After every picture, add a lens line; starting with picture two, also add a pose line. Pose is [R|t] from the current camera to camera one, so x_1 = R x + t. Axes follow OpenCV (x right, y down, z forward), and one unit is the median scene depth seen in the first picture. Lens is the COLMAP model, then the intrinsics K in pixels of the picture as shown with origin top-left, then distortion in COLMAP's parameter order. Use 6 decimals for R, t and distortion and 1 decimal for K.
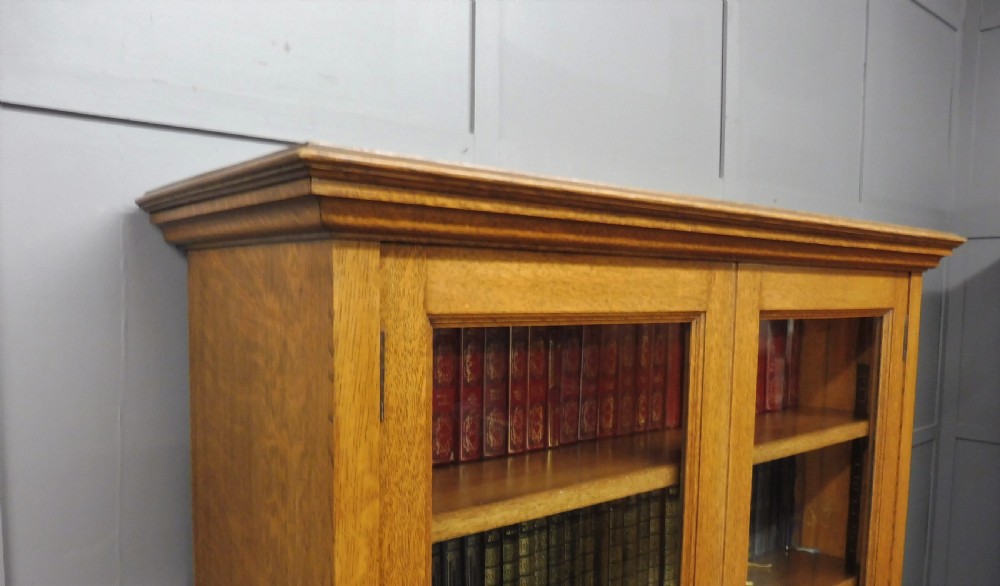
lens RADIAL K [[769.3, 0, 534.6], [0, 769.3, 346.8], [0, 0, 1]] dist [-0.031932, 0.003754]
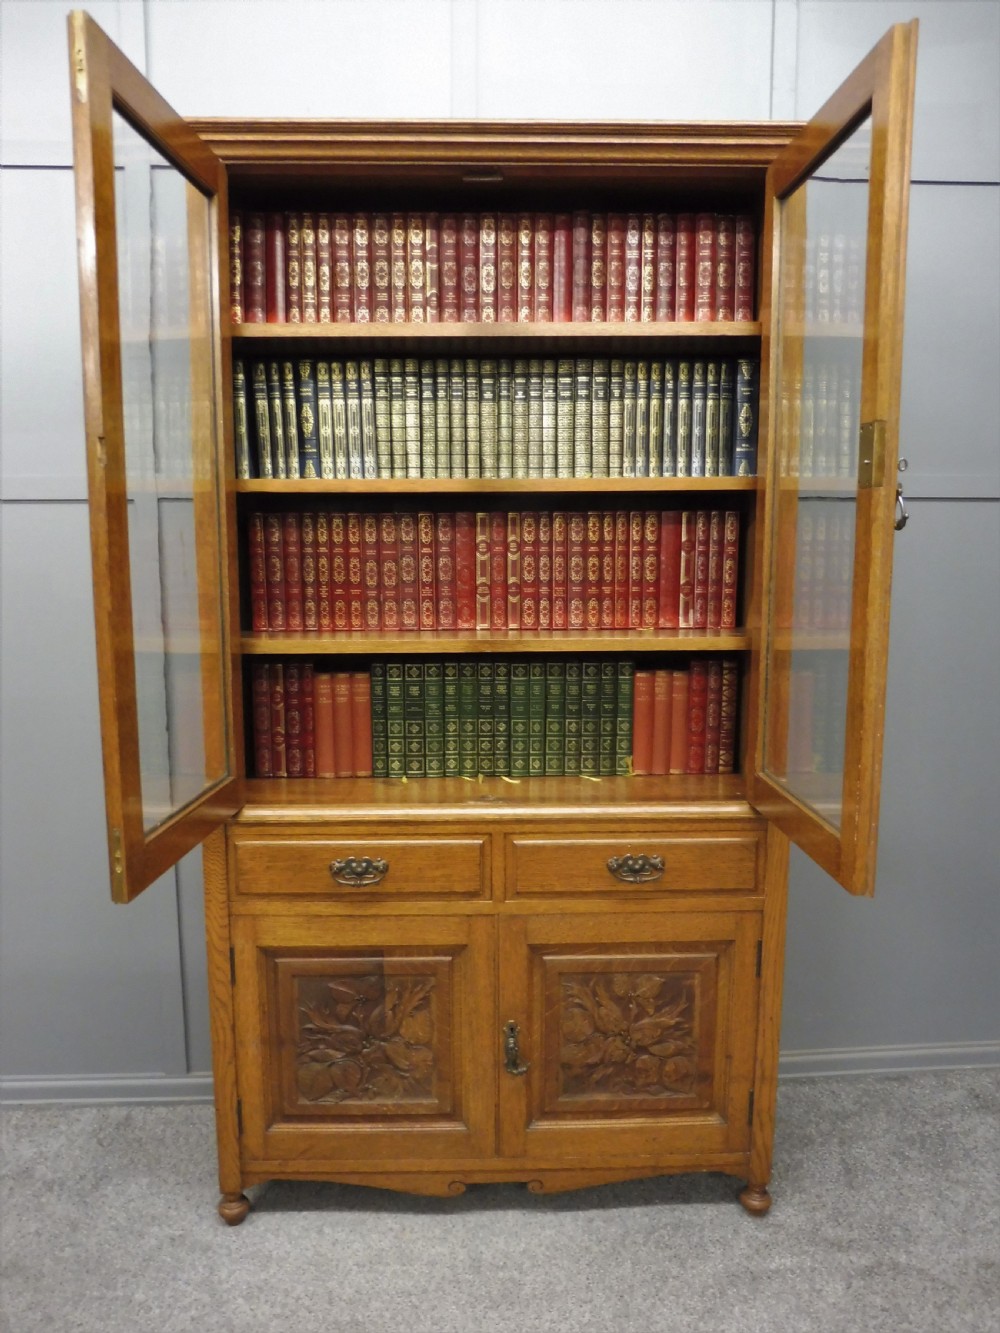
lens RADIAL K [[974.9, 0, 497.7], [0, 974.9, 664.5], [0, 0, 1]] dist [-0.059172, 0.027555]
pose [[0.773295, 0.066590, -0.630539, 1.649024], [-0.034181, 0.997402, 0.063413, 0.786831], [0.633124, -0.027485, 0.773562, -0.429776]]
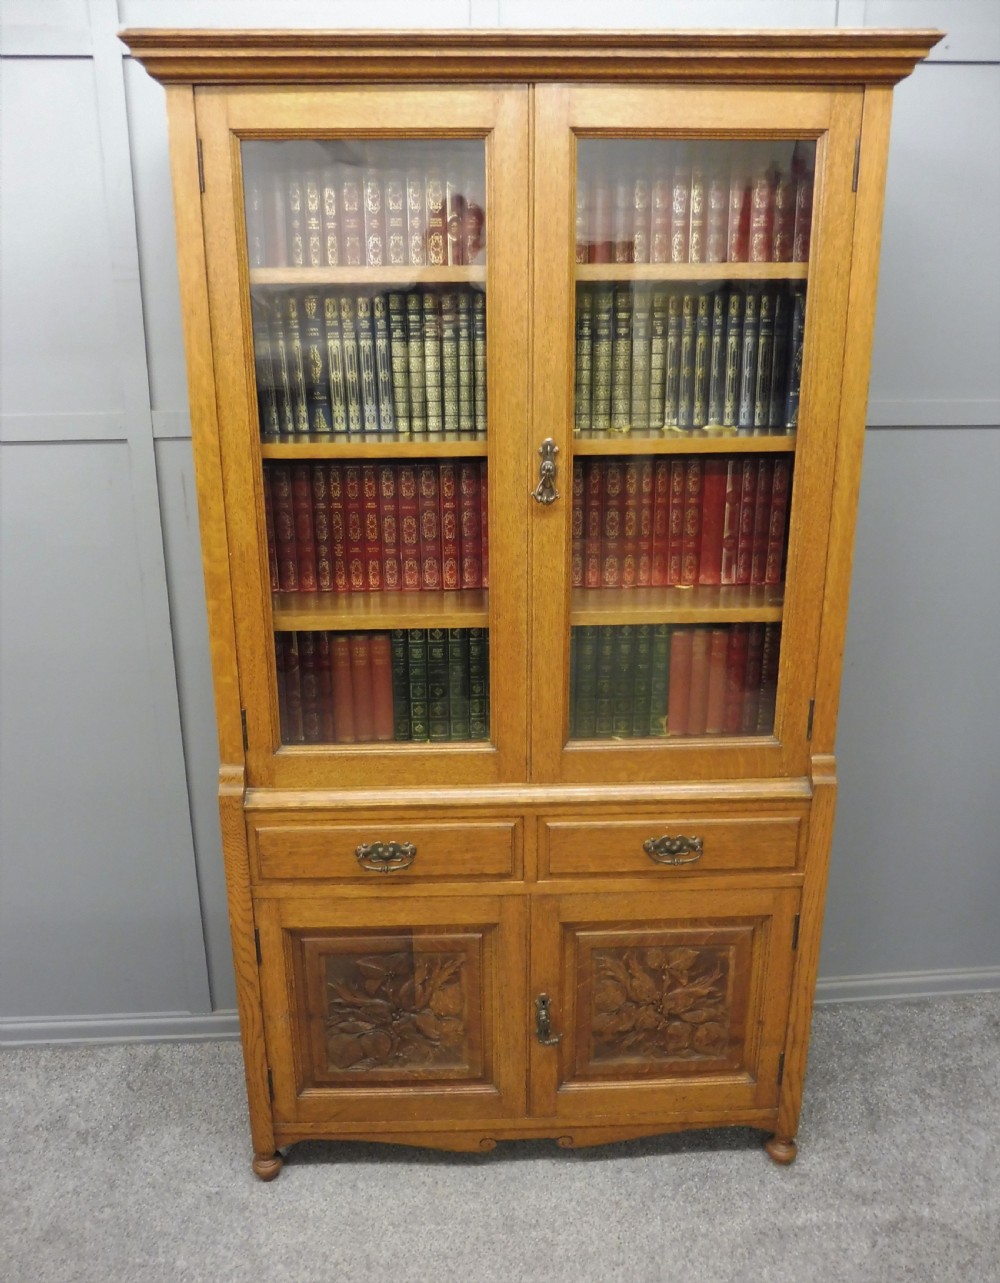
lens RADIAL K [[978.8, 0, 497.2], [0, 978.8, 615.5], [0, 0, 1]] dist [-0.060741, 0.030901]
pose [[0.776390, 0.150072, -0.612125, 1.461455], [-0.028726, 0.978654, 0.203498, 0.458068], [0.629598, -0.140410, 0.764128, -0.336952]]
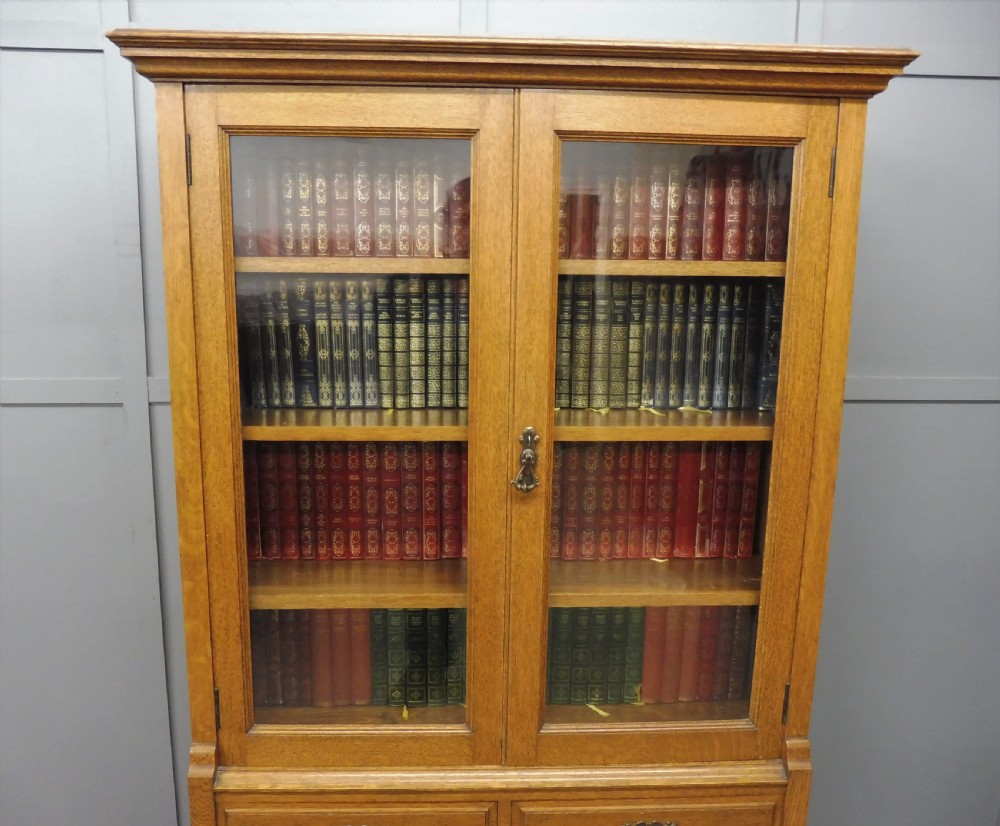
lens RADIAL K [[809.1, 0, 494.0], [0, 809.1, 408.8], [0, 0, 1]] dist [-0.039990, -0.031561]
pose [[0.782914, 0.102222, -0.613675, 1.235927], [-0.049281, 0.993499, 0.102619, 0.306912], [0.620175, -0.050099, 0.782862, -0.049879]]
